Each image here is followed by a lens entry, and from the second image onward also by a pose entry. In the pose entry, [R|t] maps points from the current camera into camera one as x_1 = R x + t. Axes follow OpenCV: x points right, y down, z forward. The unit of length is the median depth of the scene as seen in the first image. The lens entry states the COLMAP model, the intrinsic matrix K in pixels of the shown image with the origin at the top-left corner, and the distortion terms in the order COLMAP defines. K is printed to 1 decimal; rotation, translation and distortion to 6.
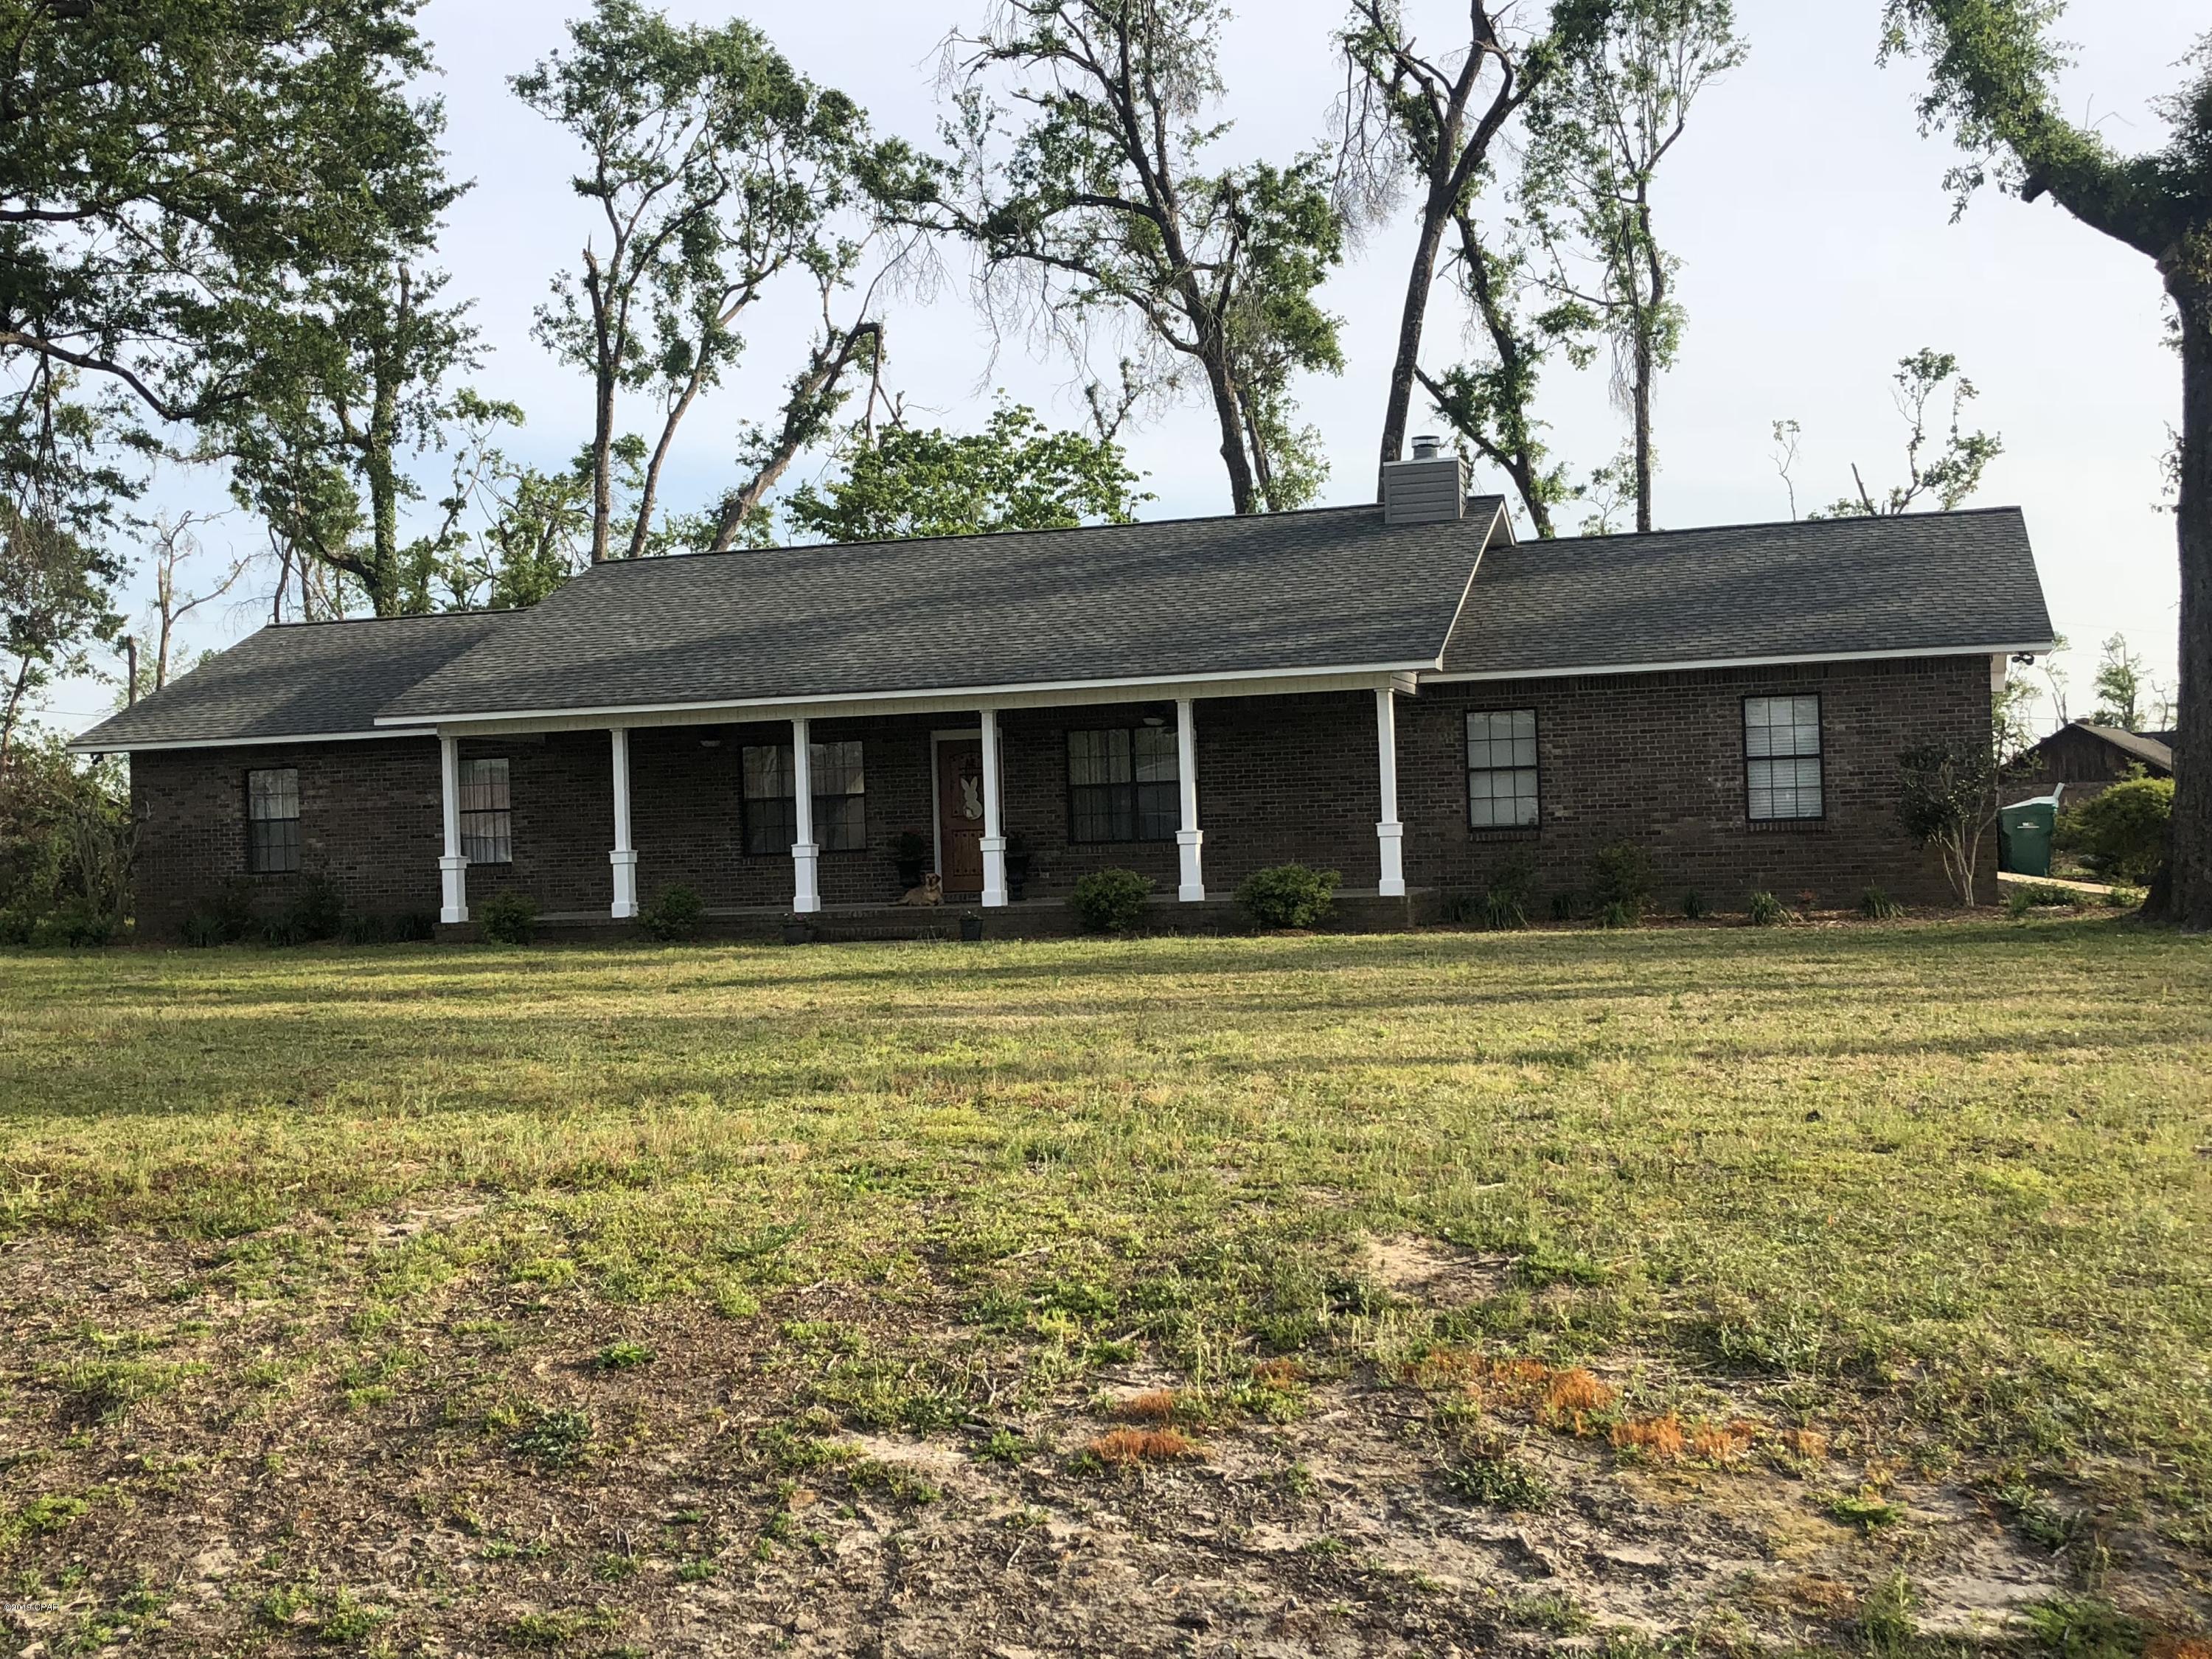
lens RADIAL K [[2634.1, 0, 1123.0], [0, 2634.1, 844.5], [0, 0, 1]] dist [0.105650, 0.000000]
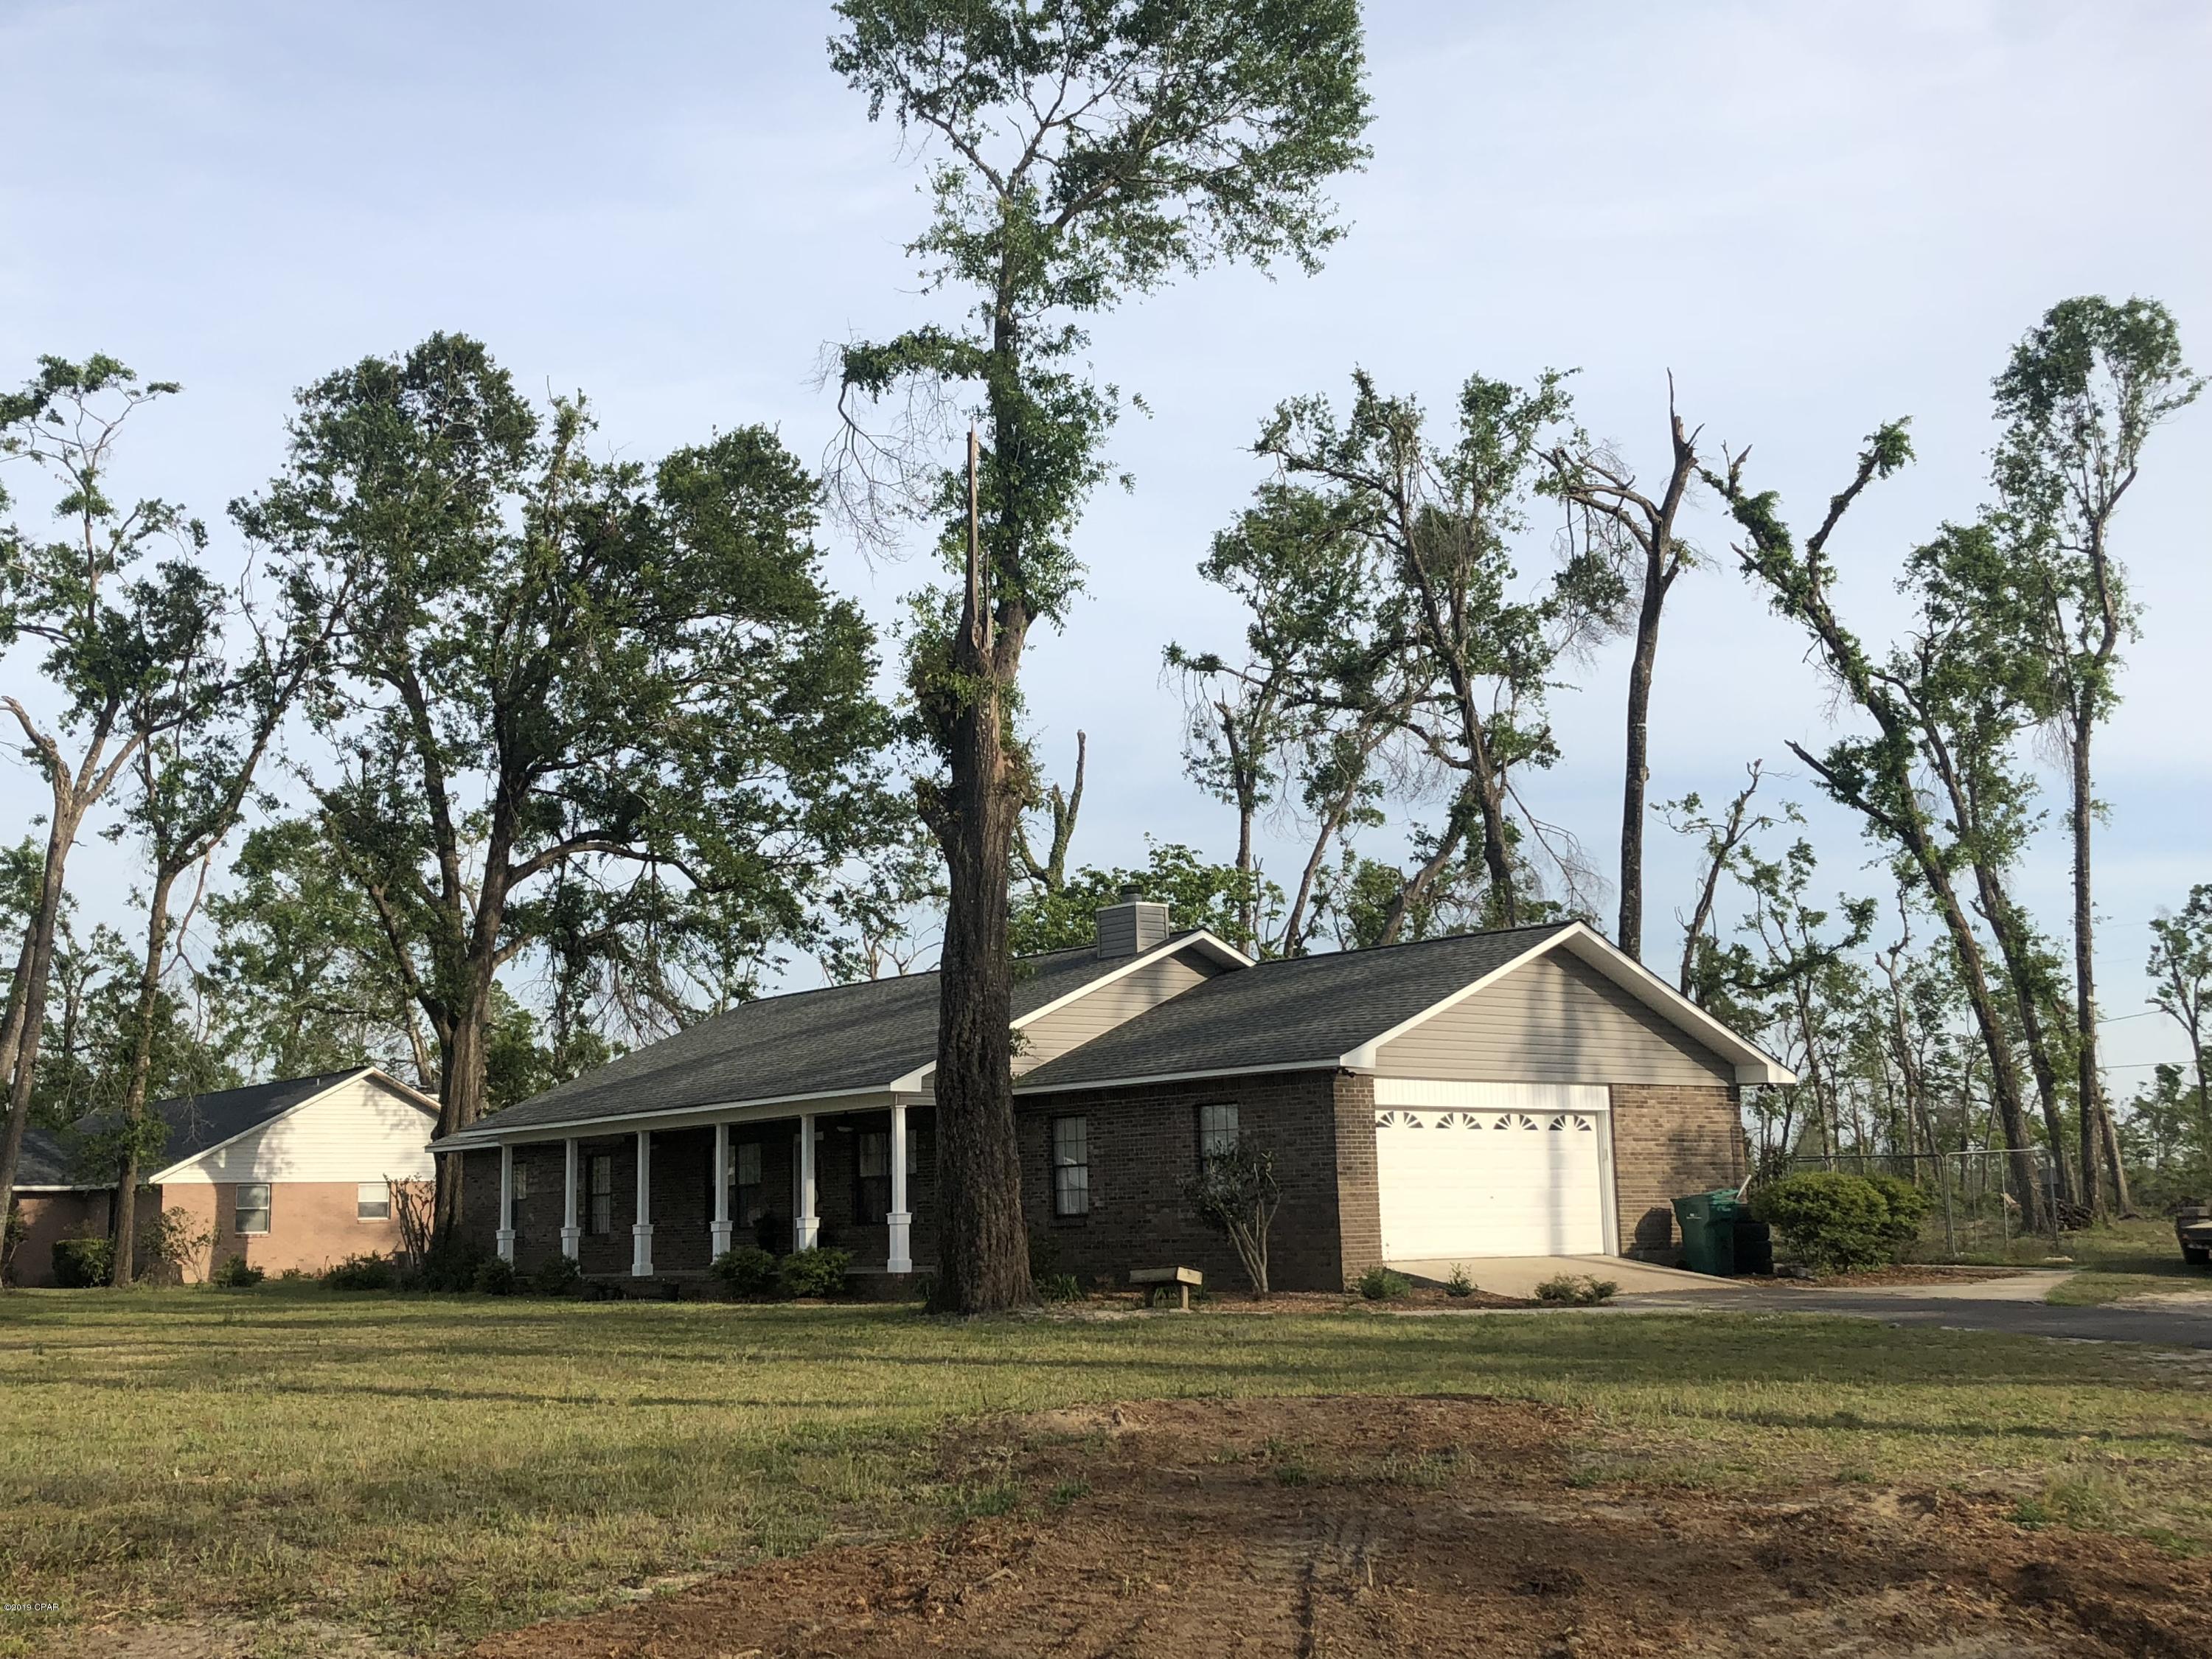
lens RADIAL K [[2634.1, 0, 1116.0], [0, 2634.1, 833.8], [0, 0, 1]] dist [0.105650, 0.000000]
pose [[0.828637, -0.069704, -0.555429, 0.673749], [-0.003124, 0.991626, -0.129106, -0.018960], [0.559778, 0.108717, 0.821480, 0.012435]]
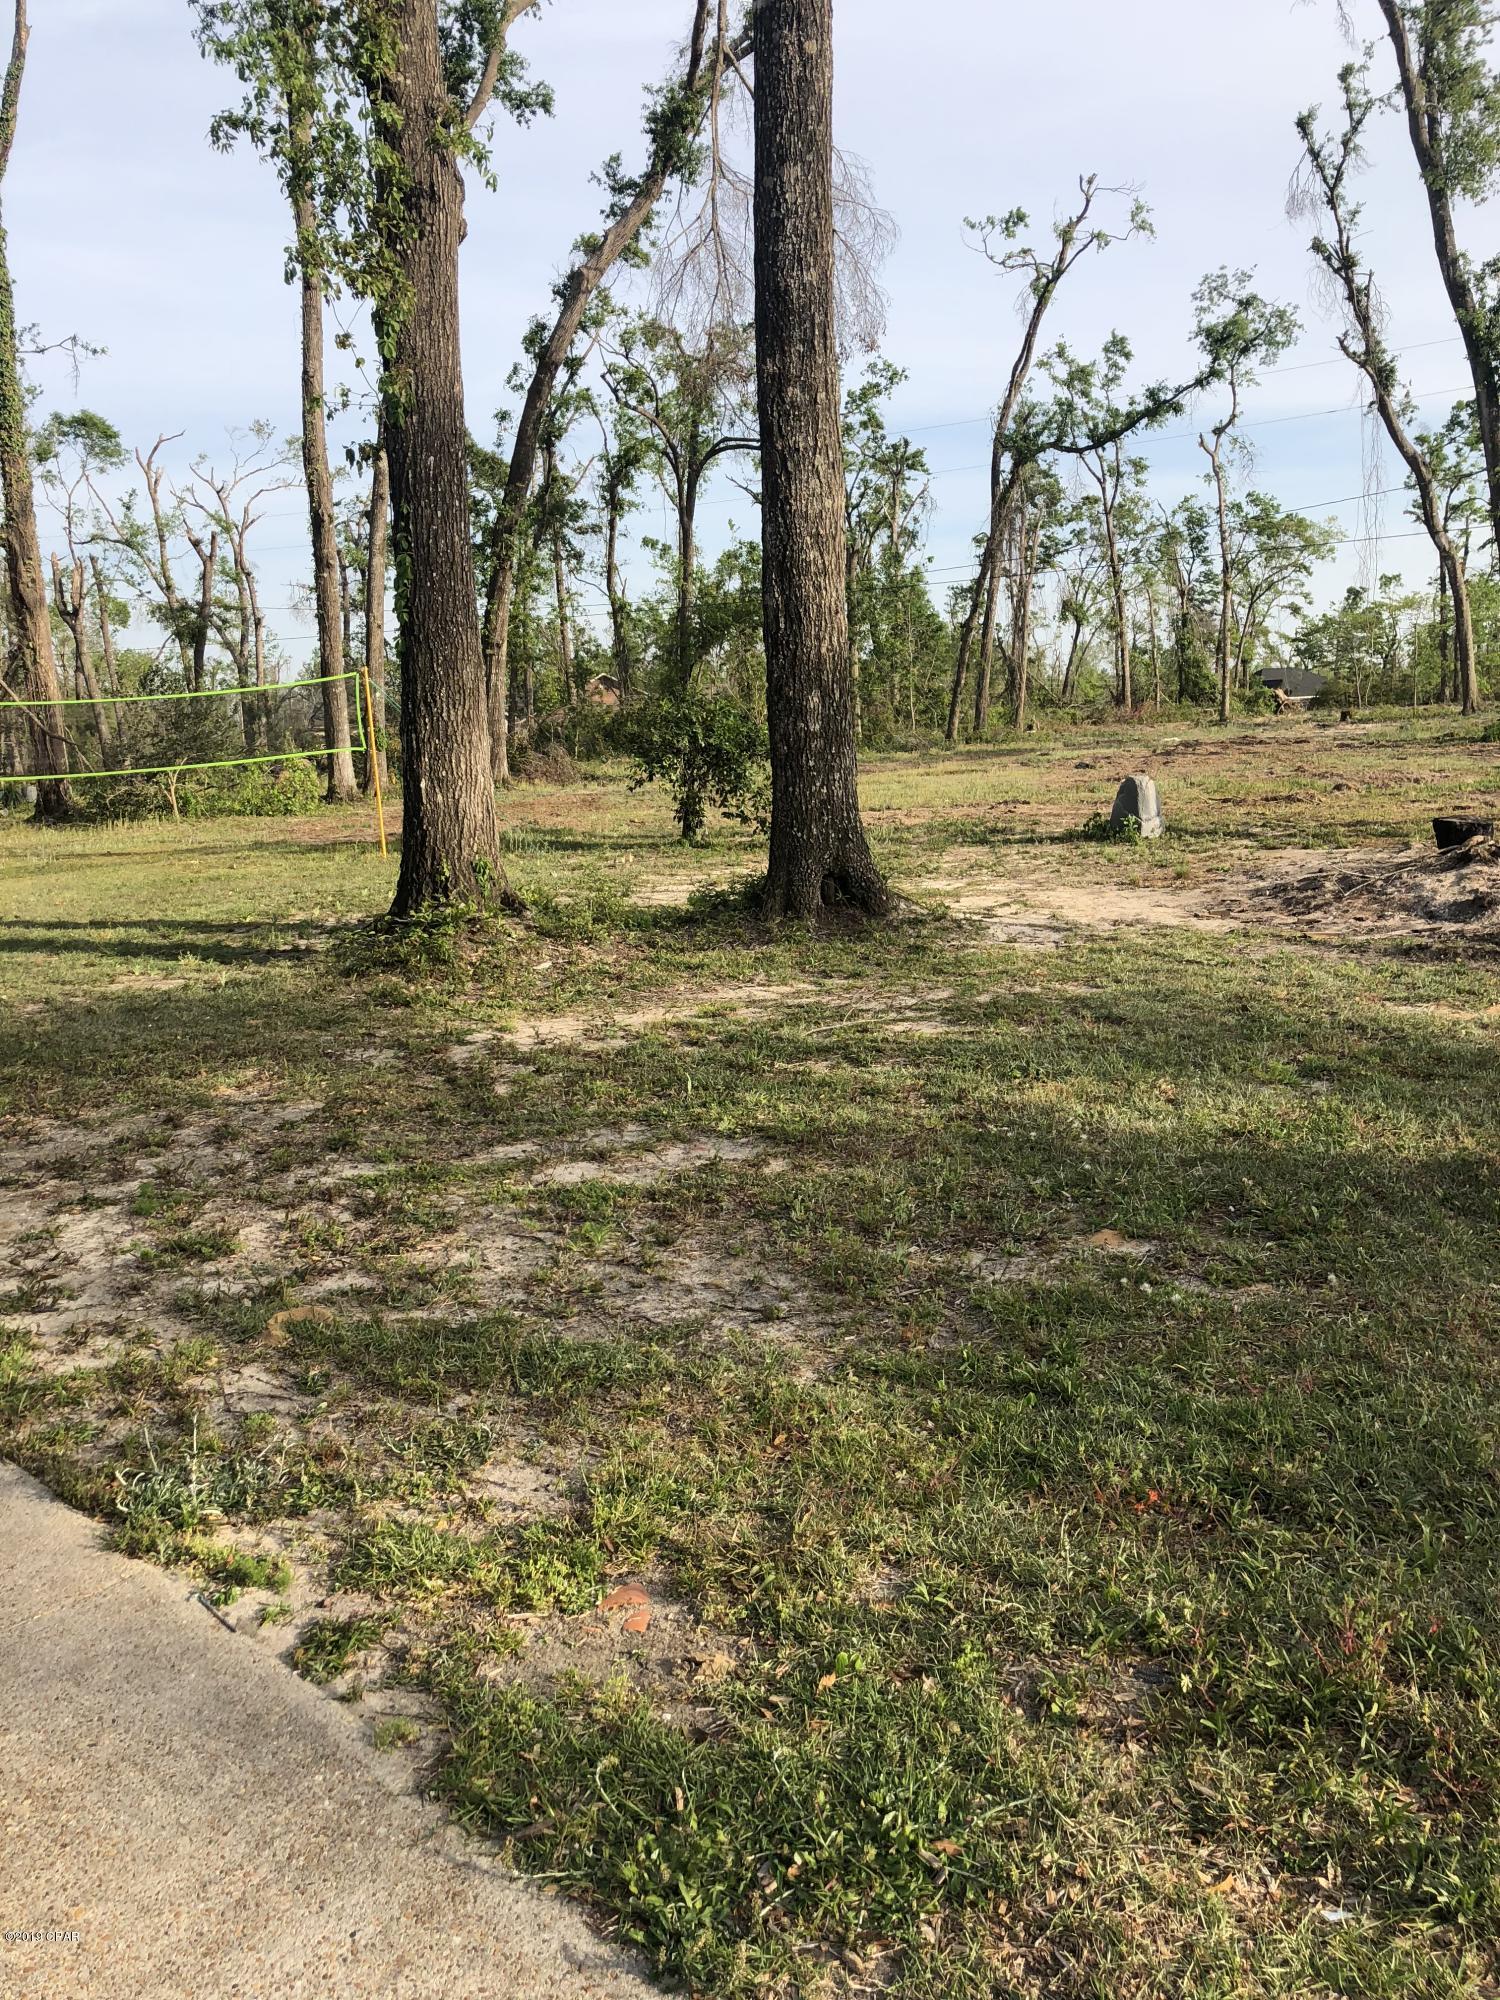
lens RADIAL K [[1627.2, 0, 755.8], [0, 1627.2, 998.1], [0, 0, 1]] dist [-0.018571, 0.001454]
pose [[0.864386, 0.080218, -0.496389, 0.242822], [0.016324, 0.982196, 0.187151, -0.022208], [0.502564, -0.169874, 0.847686, 1.087968]]
